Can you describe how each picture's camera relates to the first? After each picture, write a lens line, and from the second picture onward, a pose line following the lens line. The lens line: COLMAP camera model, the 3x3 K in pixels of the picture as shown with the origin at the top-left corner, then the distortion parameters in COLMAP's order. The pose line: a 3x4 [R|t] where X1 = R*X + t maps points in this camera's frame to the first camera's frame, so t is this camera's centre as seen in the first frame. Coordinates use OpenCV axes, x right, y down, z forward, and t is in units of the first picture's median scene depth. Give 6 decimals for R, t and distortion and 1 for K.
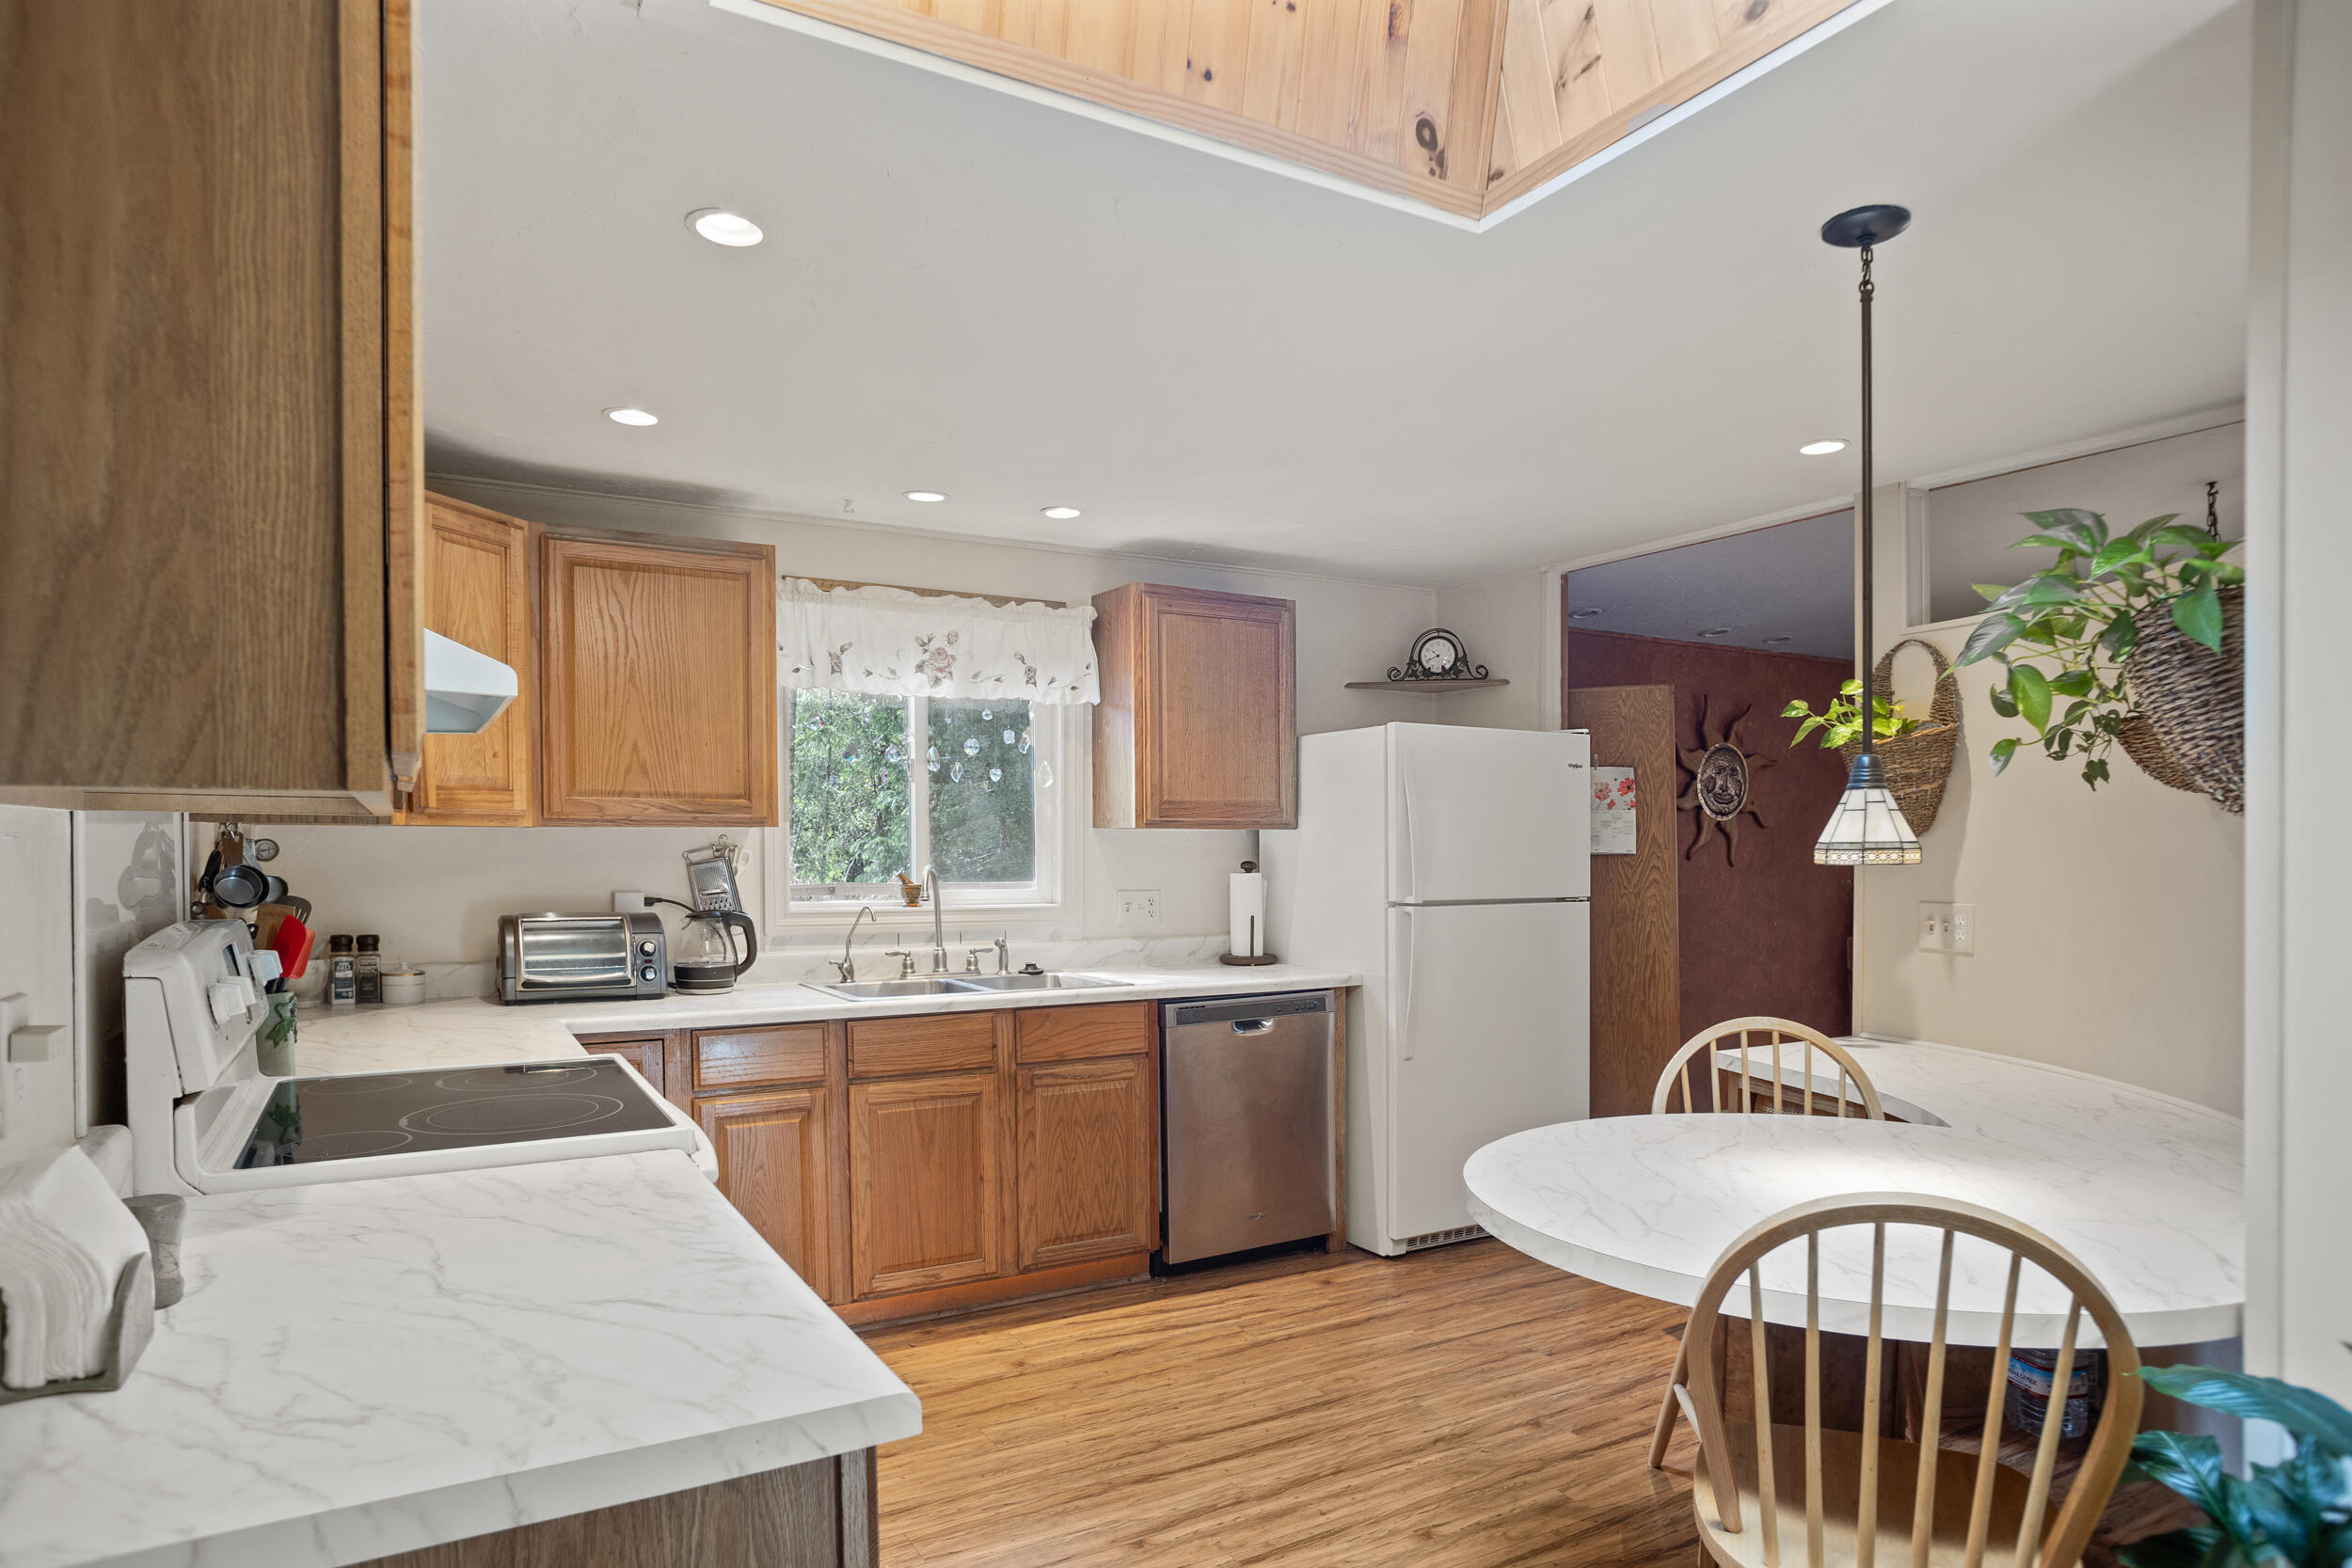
lens RADIAL K [[1346.9, 0, 1175.2], [0, 1346.9, 829.0], [0, 0, 1]] dist [-0.013122, -0.000602]
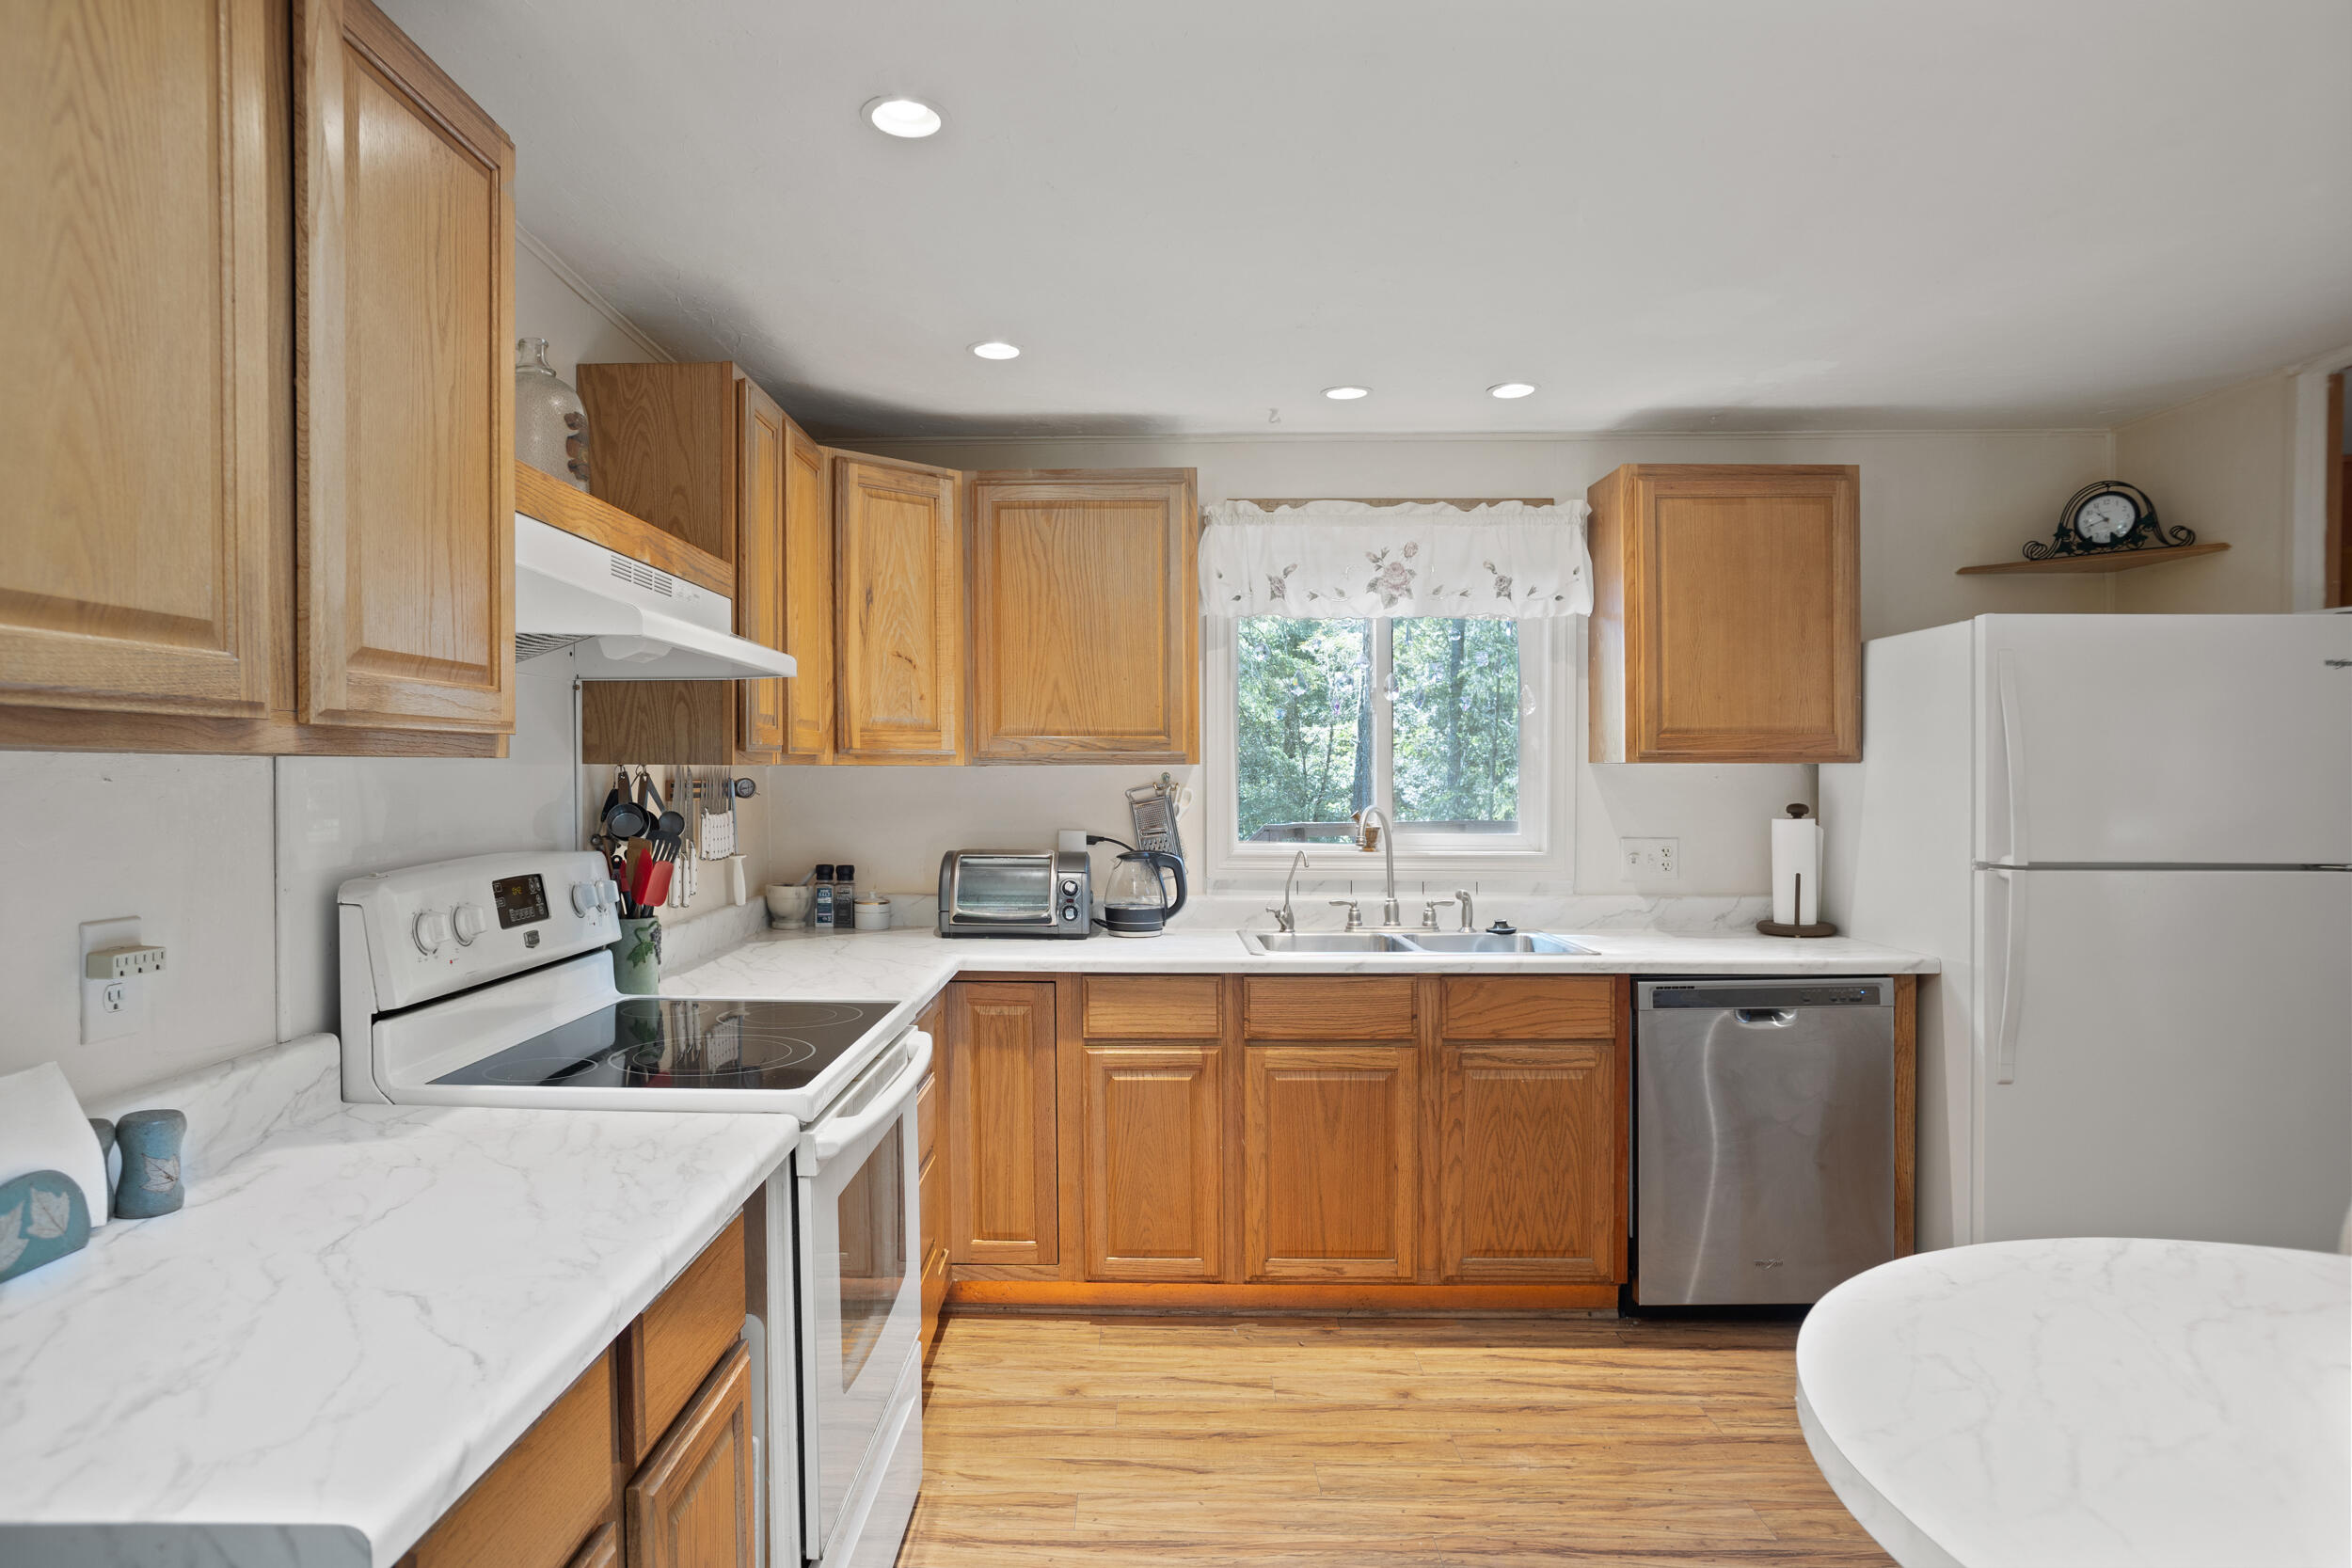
lens RADIAL K [[1335.0, 0, 1162.0], [0, 1335.0, 770.0], [0, 0, 1]] dist [-0.044275, 0.053306]
pose [[0.859277, -0.004165, -0.511494, 0.159057], [0.006253, 0.999978, 0.002361, 0.000037], [0.511472, -0.005227, 0.859284, 0.177259]]
